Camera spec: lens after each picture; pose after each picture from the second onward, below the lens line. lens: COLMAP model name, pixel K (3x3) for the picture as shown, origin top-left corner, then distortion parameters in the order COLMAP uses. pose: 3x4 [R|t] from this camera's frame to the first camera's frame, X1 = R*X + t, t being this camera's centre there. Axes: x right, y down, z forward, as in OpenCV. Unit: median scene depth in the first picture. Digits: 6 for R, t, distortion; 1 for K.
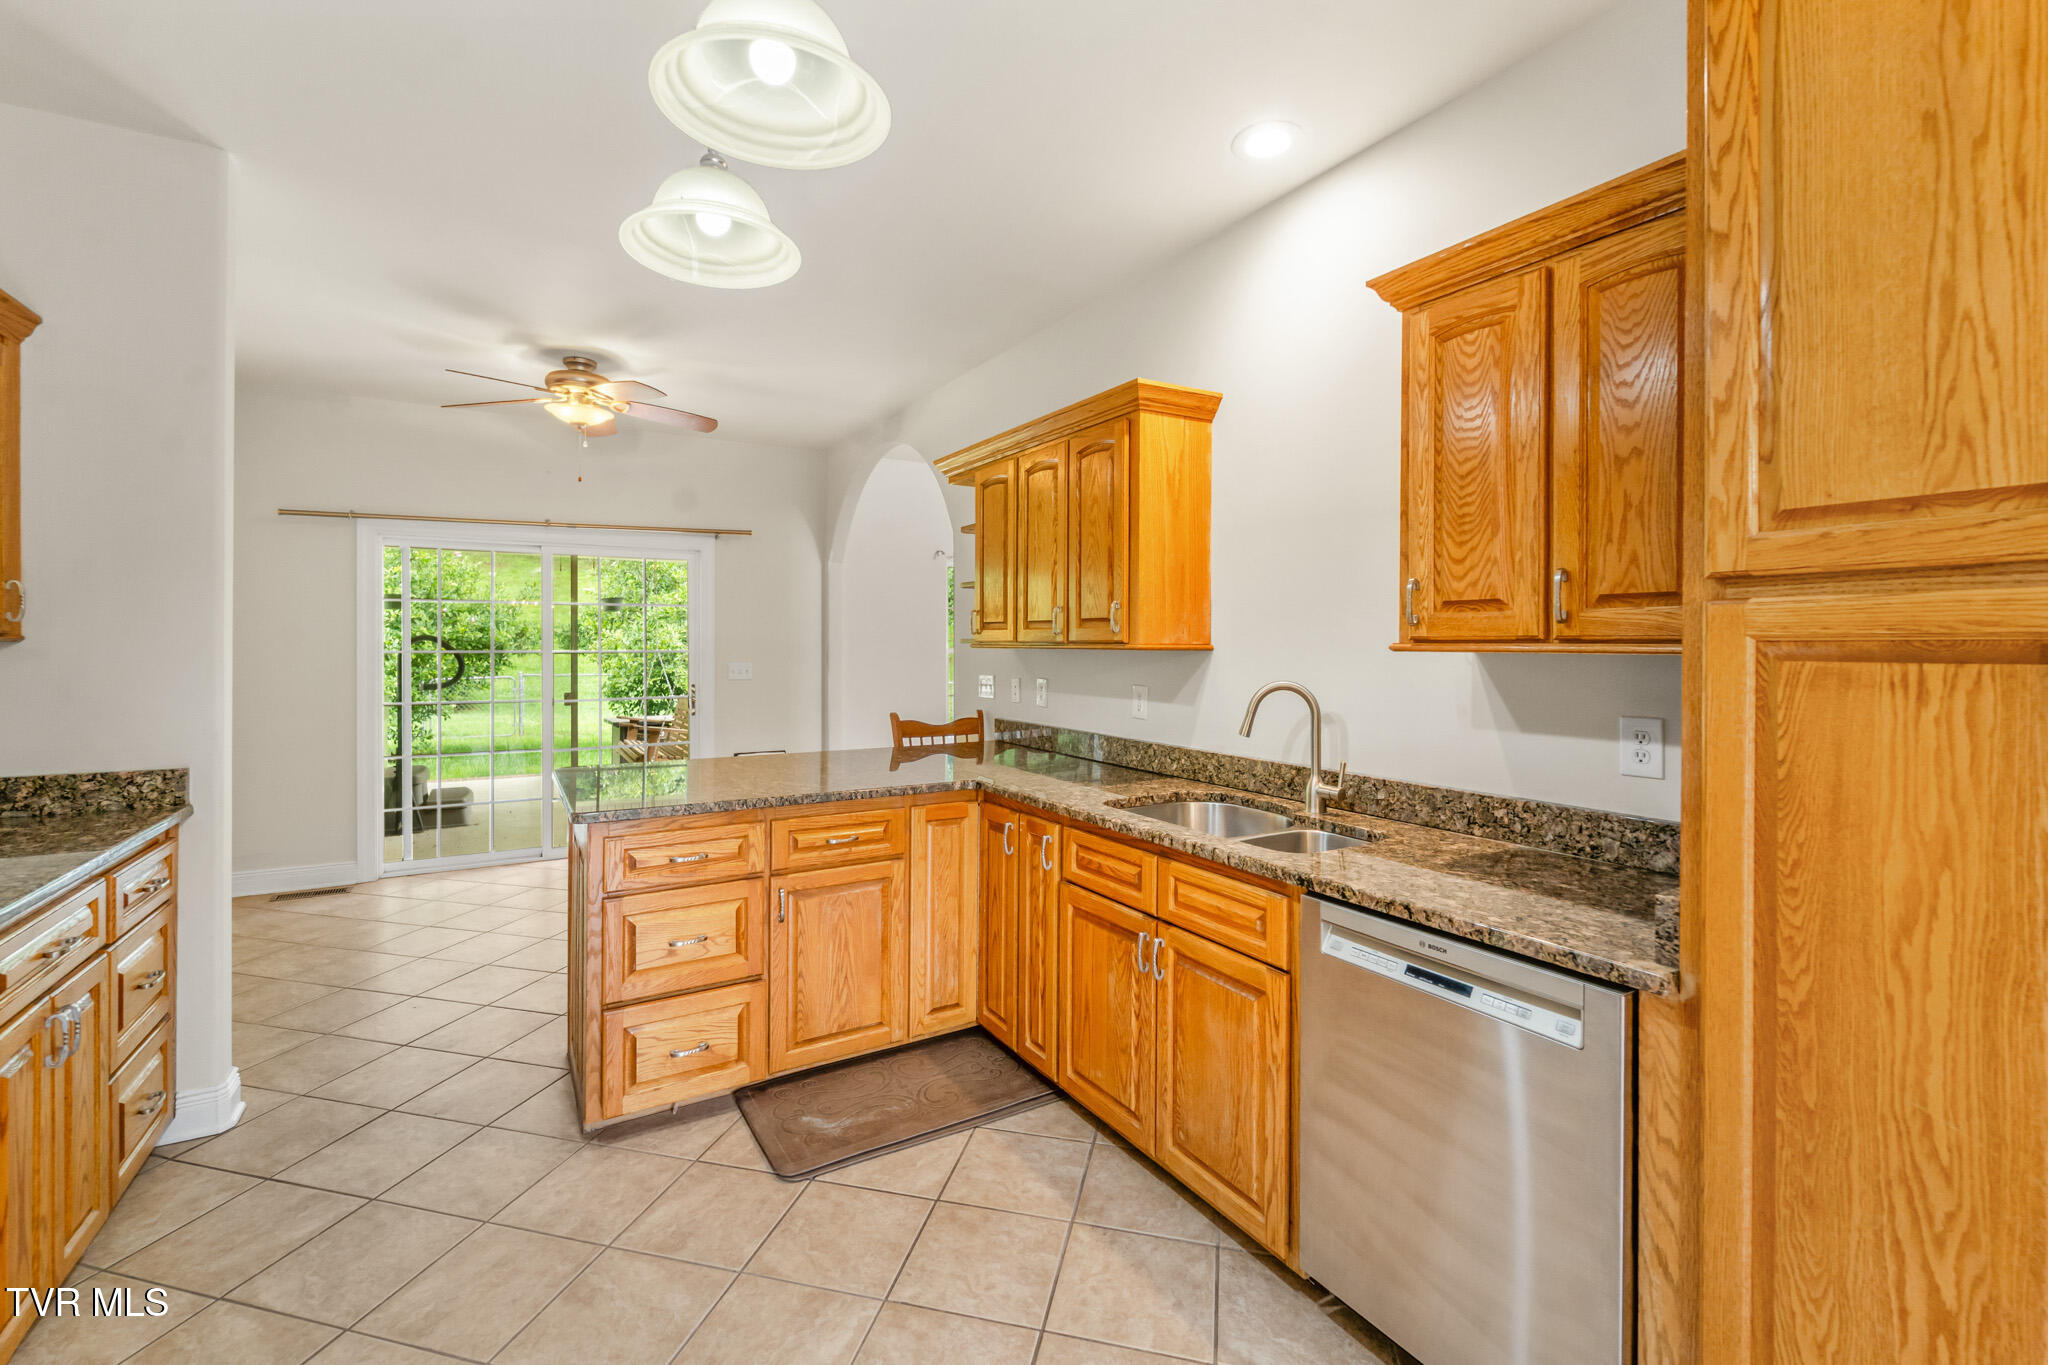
lens RADIAL K [[857.8, 0, 1014.0], [0, 857.8, 649.1], [0, 0, 1]] dist [-0.000884, -0.000247]
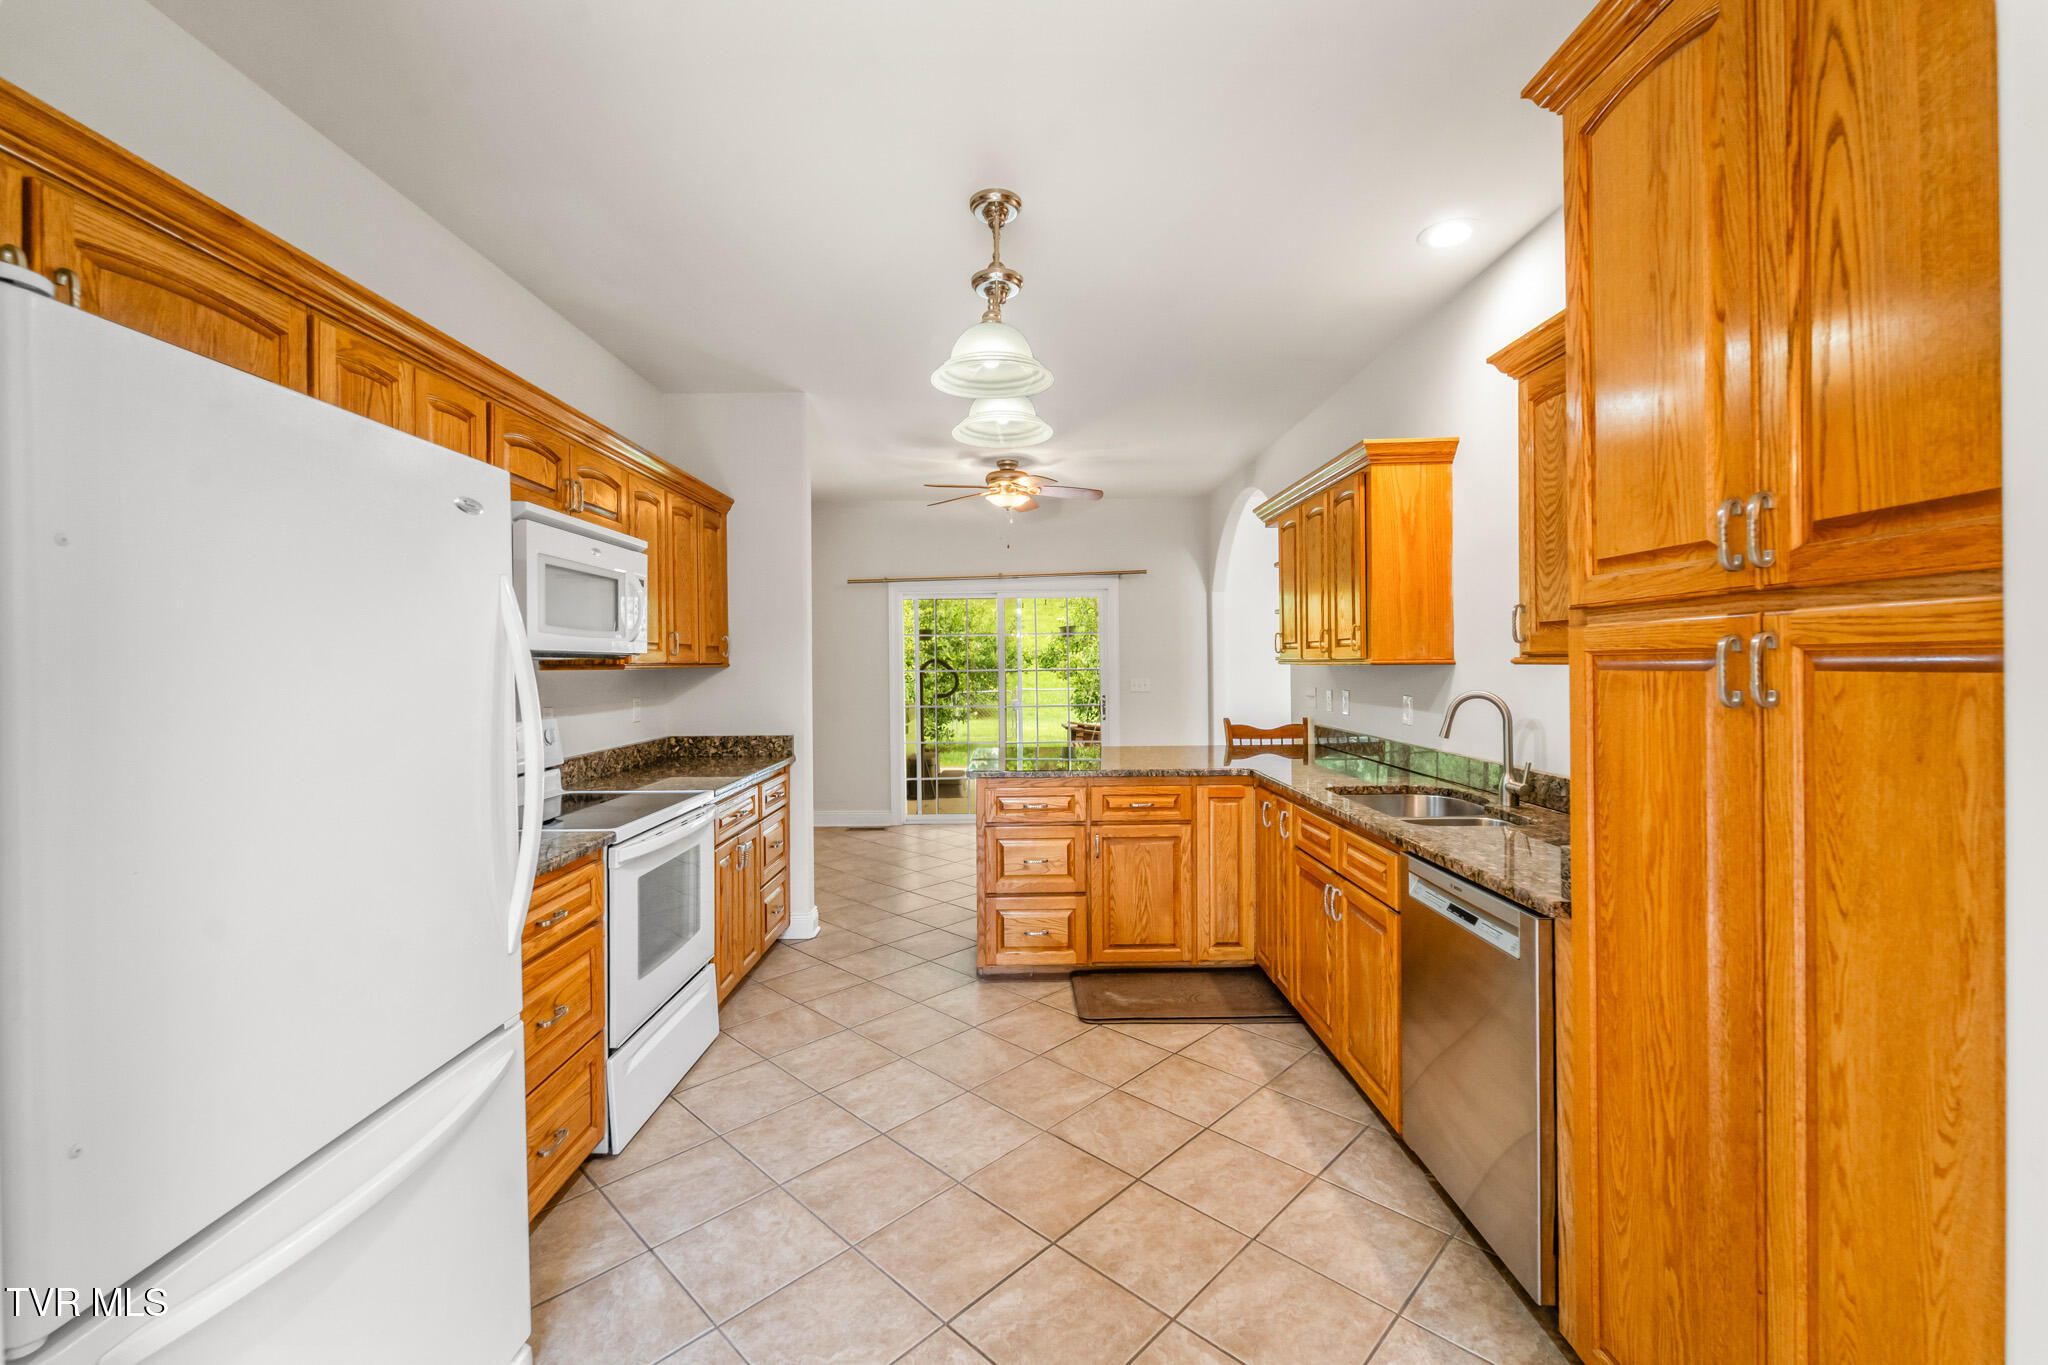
lens RADIAL K [[828.4, 0, 1033.7], [0, 828.4, 671.1], [0, 0, 1]] dist [-0.001206, -0.000250]
pose [[0.868110, -0.007353, -0.496317, 0.338511], [0.010541, 0.999938, 0.003623, 0.000625], [0.496260, -0.008377, 0.868134, -0.261330]]
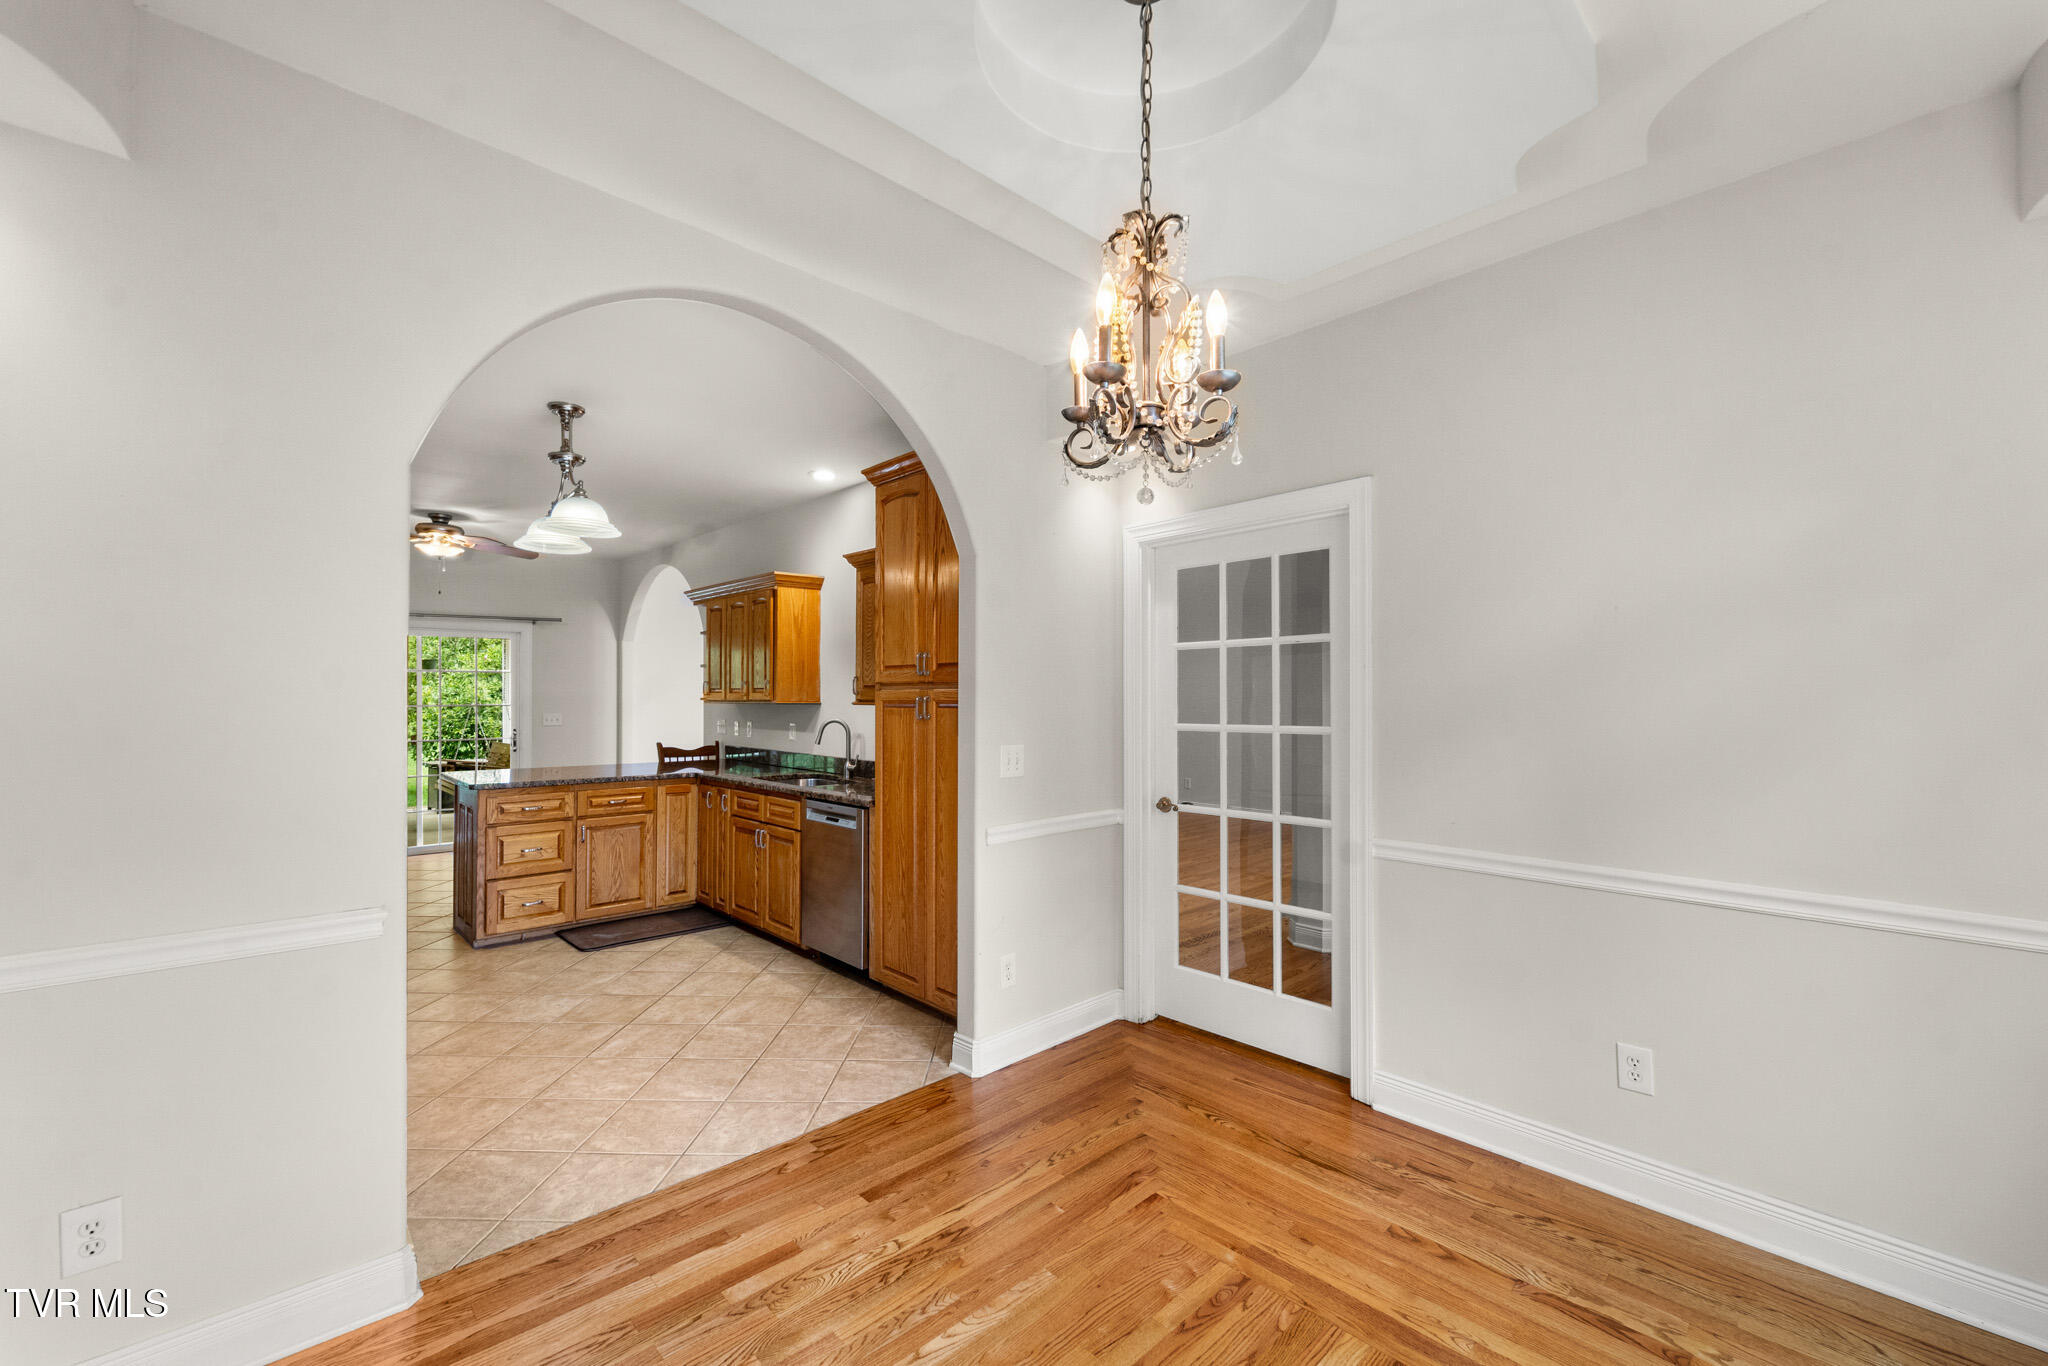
lens RADIAL K [[808.4, 0, 1023.6], [0, 808.4, 696.0], [0, 0, 1]] dist [0.000020, -0.000047]
pose [[0.973446, 0.000967, 0.228915, 0.302069], [0.000707, 0.999974, -0.007233, -0.004637], [-0.228916, 0.007203, 0.973420, -1.089480]]
